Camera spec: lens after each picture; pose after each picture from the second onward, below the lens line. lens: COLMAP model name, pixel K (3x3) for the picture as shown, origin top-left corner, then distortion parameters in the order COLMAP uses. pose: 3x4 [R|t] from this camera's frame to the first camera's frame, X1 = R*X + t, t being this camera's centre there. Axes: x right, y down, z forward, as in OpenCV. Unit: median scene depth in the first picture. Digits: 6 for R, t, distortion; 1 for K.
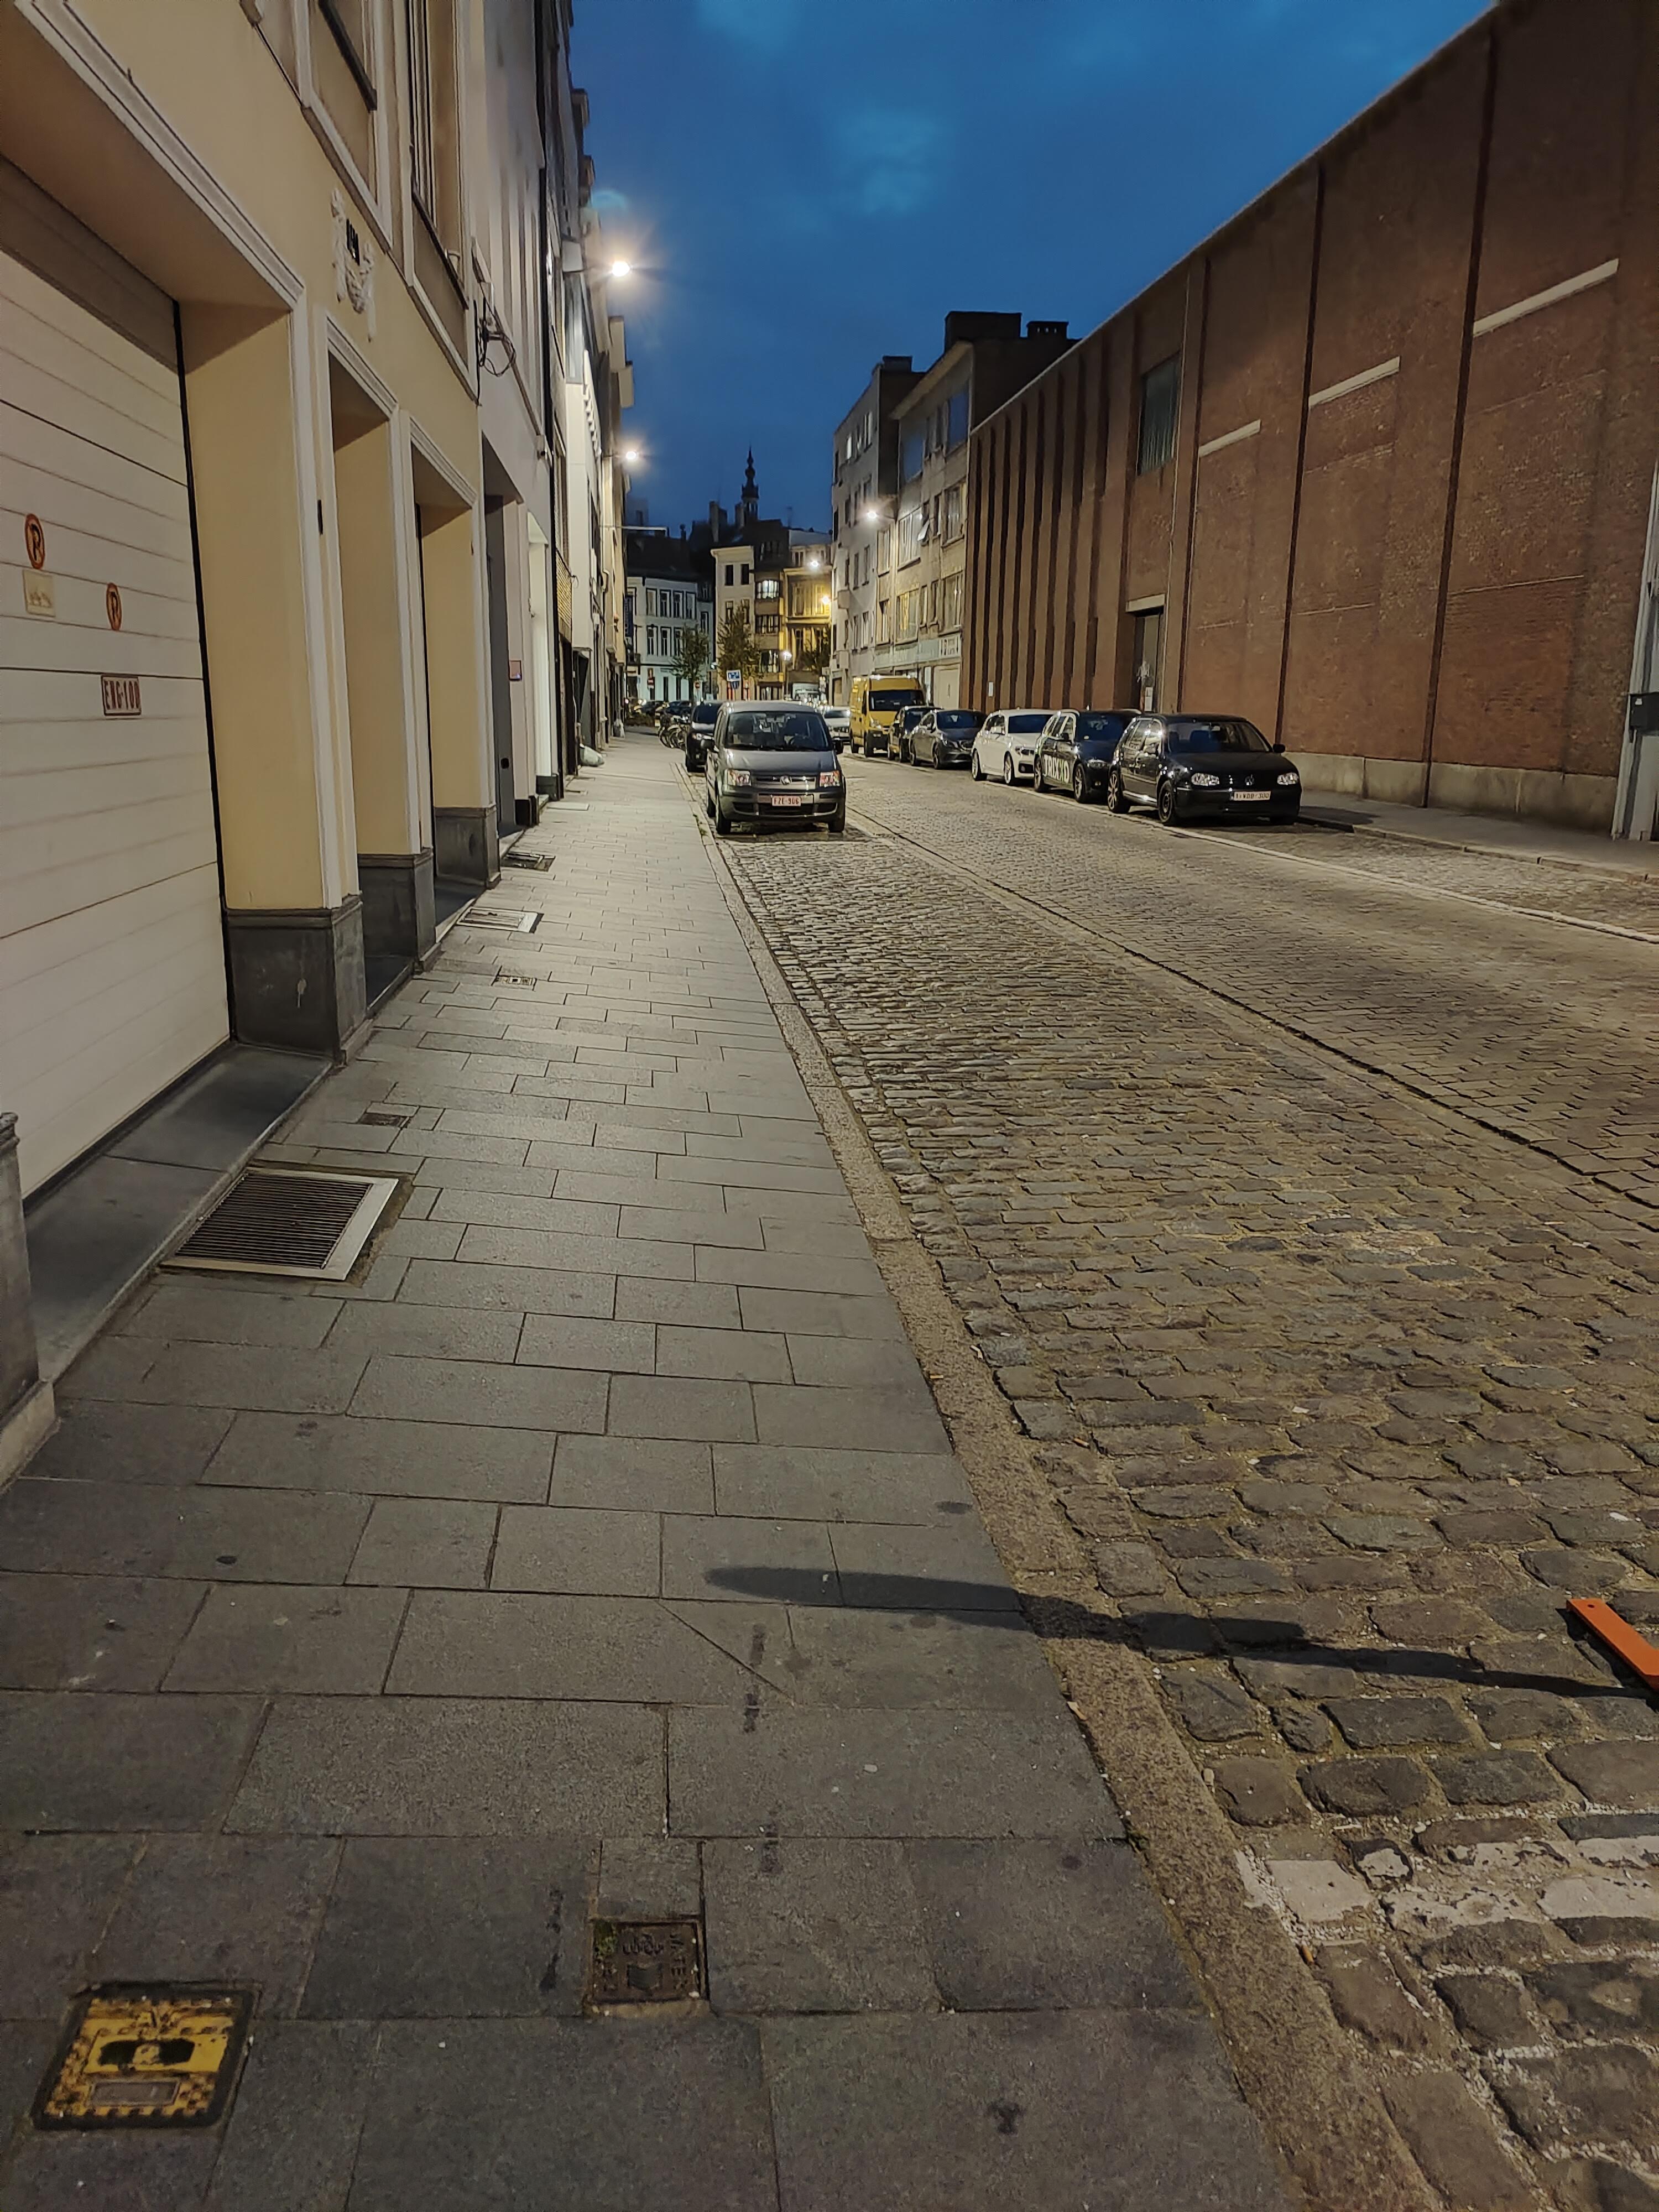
lens RADIAL K [[1737.7, 0, 829.5], [0, 1737.7, 1106.0], [0, 0, 1]] dist [0.071116, -0.116953]
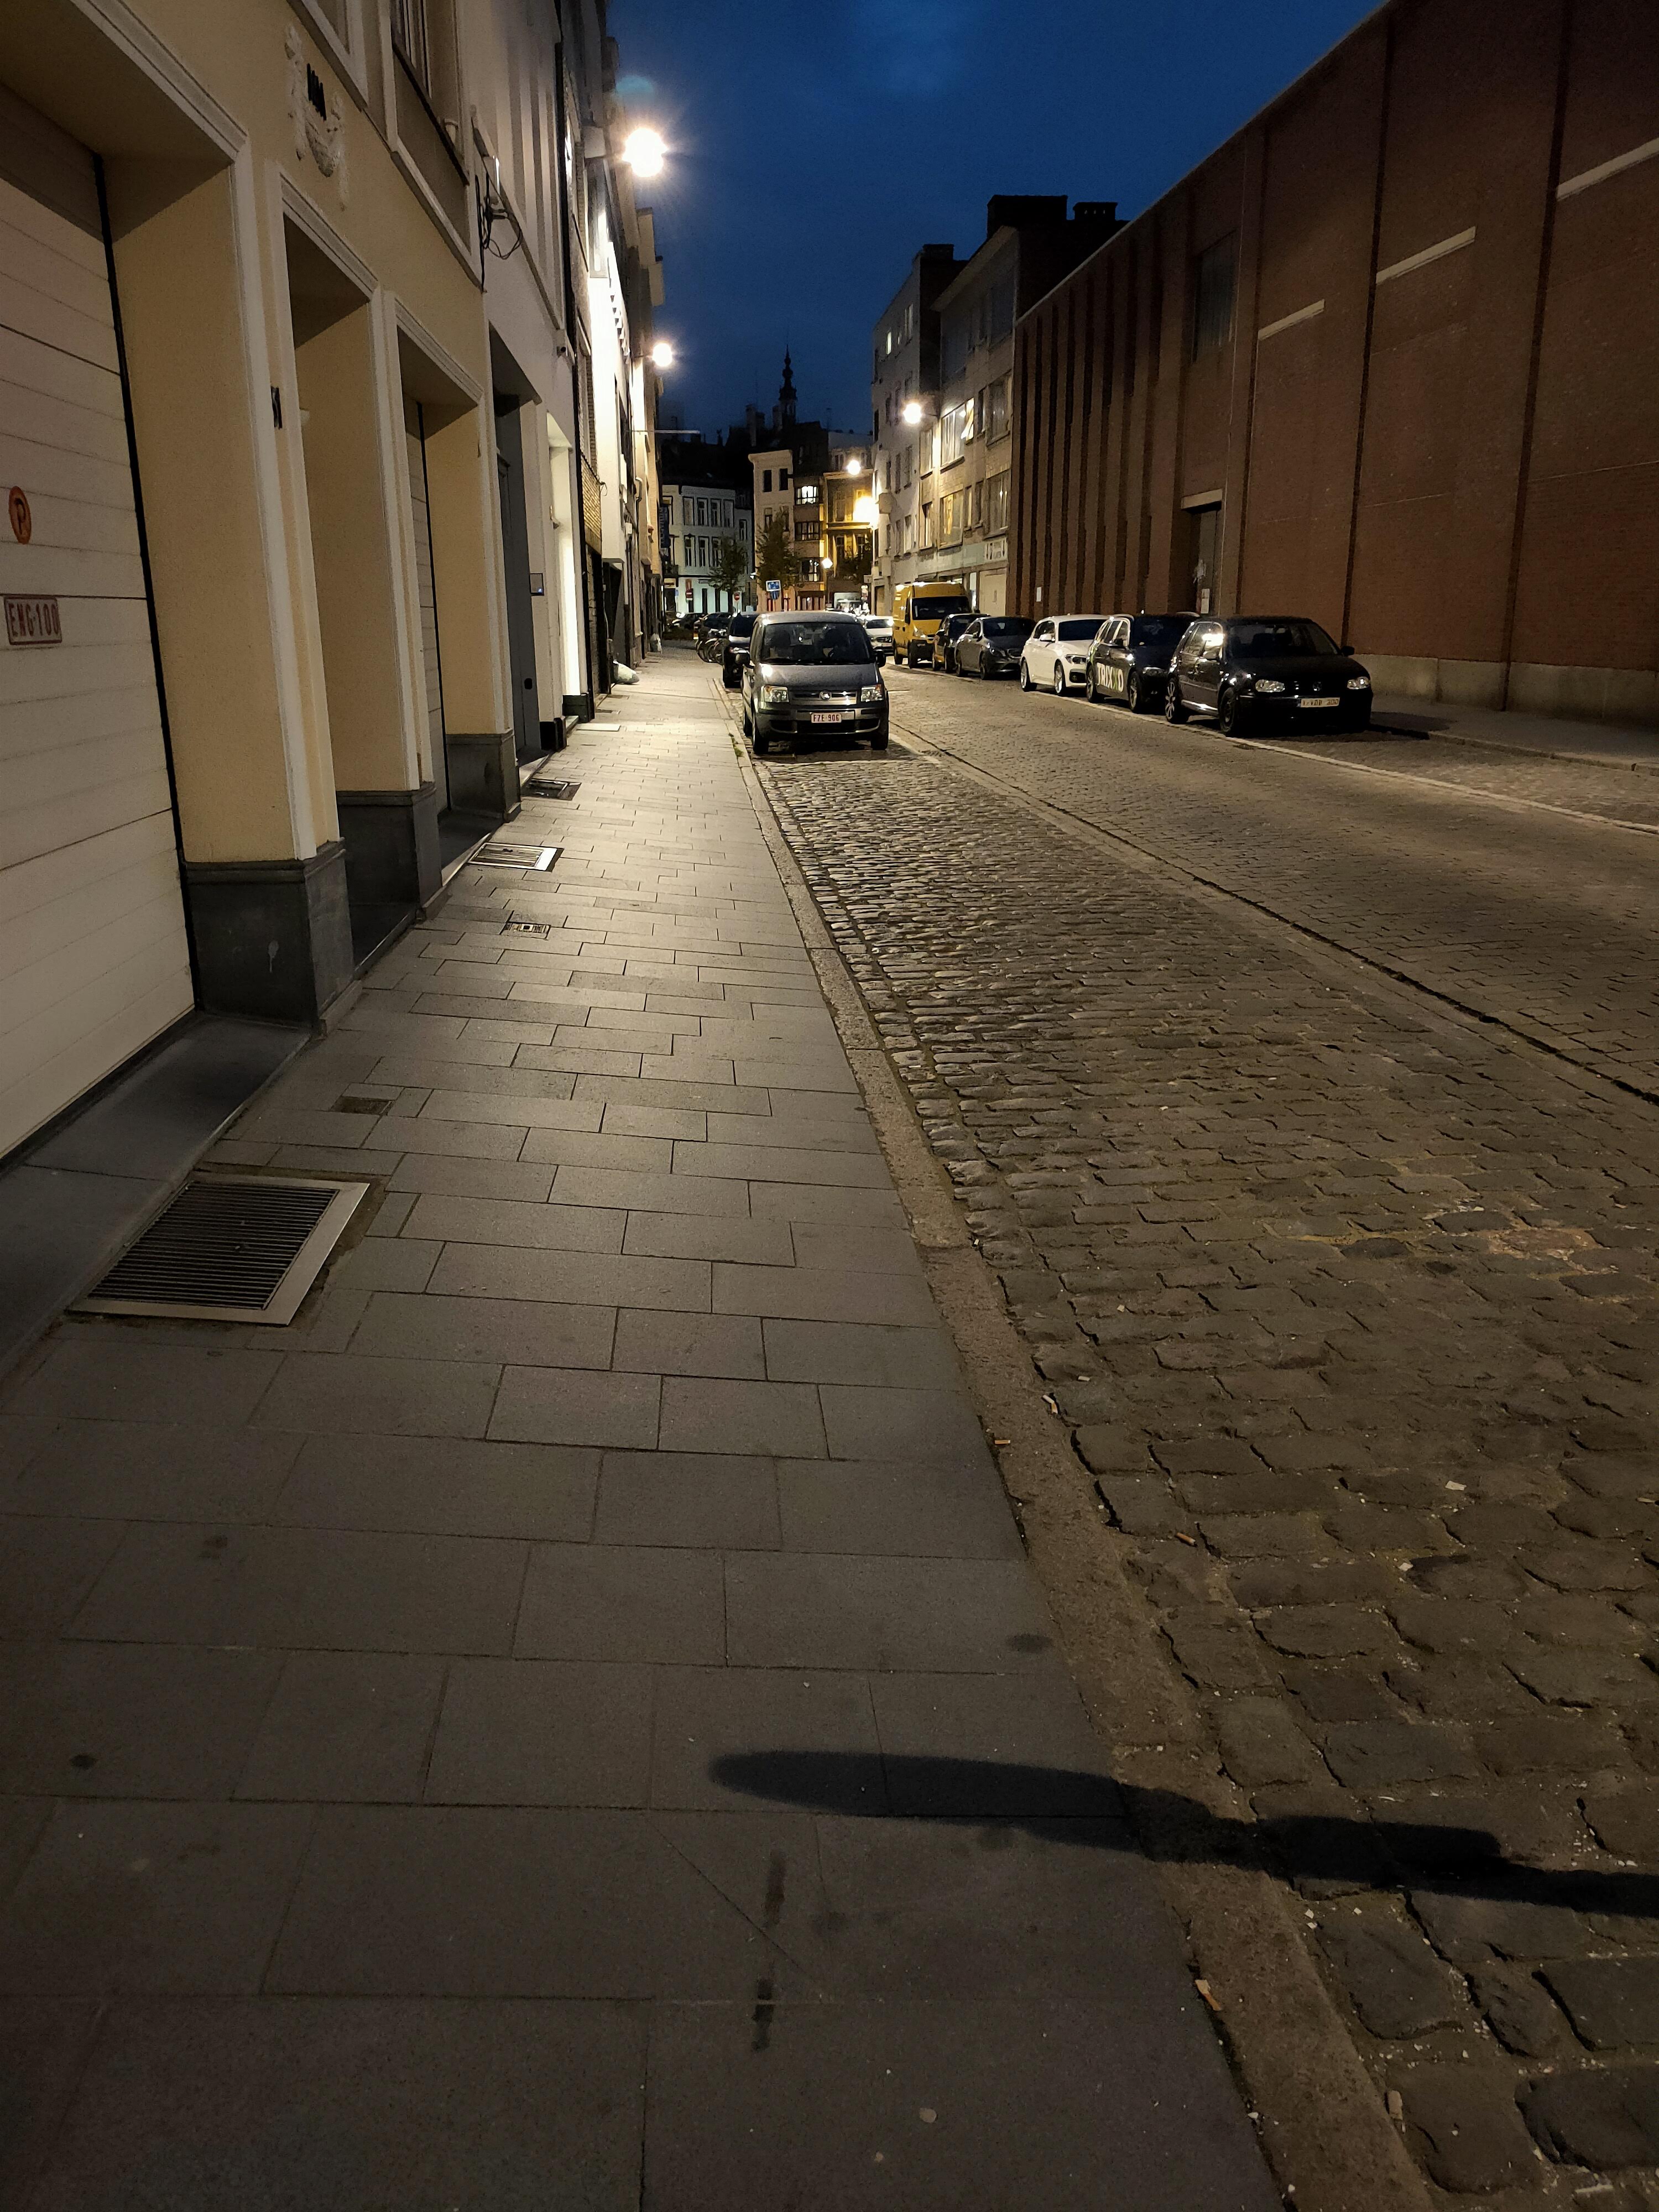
lens RADIAL K [[1737.7, 0, 829.5], [0, 1737.7, 1106.0], [0, 0, 1]] dist [0.071116, -0.116953]
pose [[0.999527, -0.012404, -0.028136, 0.003085], [0.013746, 0.998751, 0.048032, -0.025141], [0.027505, -0.048396, 0.998449, 0.109050]]
